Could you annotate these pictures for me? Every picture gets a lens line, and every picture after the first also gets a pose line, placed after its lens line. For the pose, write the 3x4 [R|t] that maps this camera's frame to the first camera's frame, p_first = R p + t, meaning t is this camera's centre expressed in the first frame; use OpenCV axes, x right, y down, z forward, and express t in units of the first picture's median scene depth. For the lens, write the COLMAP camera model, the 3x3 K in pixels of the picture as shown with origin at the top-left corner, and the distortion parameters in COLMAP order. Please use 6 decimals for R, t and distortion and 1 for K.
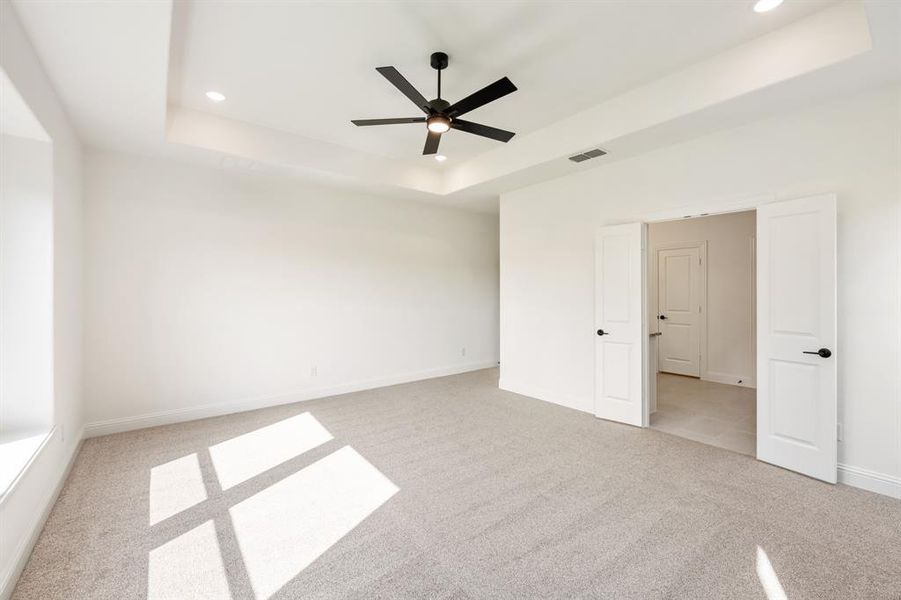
lens RADIAL K [[364.0, 0, 444.8], [0, 364.0, 301.1], [0, 0, 1]] dist [-0.000333, -0.000018]
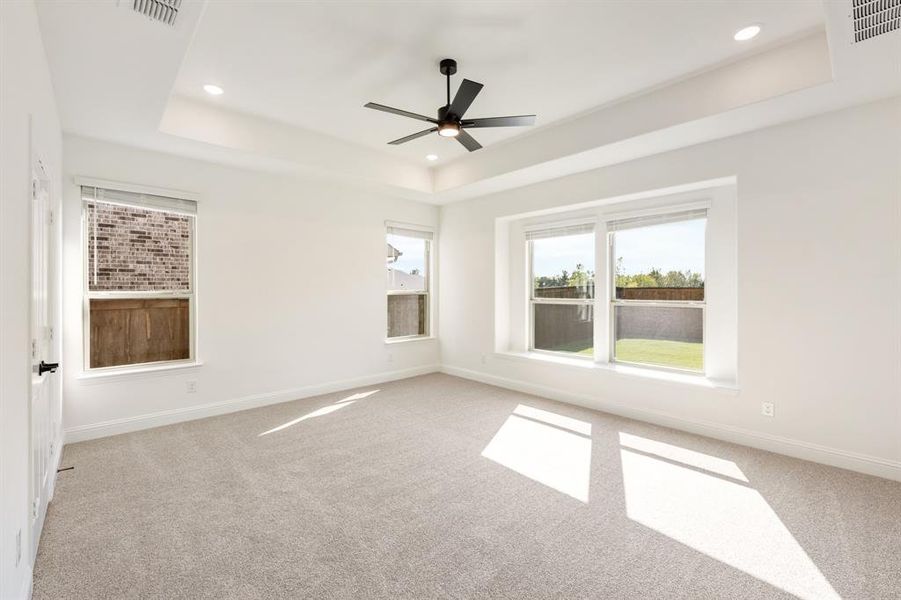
lens RADIAL K [[372.0, 0, 452.7], [0, 372.0, 291.1], [0, 0, 1]] dist [-0.001082, -0.000124]
pose [[-0.994703, -0.000505, -0.102790, 0.071556], [-0.001147, 0.999980, 0.006188, -0.020423], [0.102785, 0.006273, -0.994684, 1.805896]]
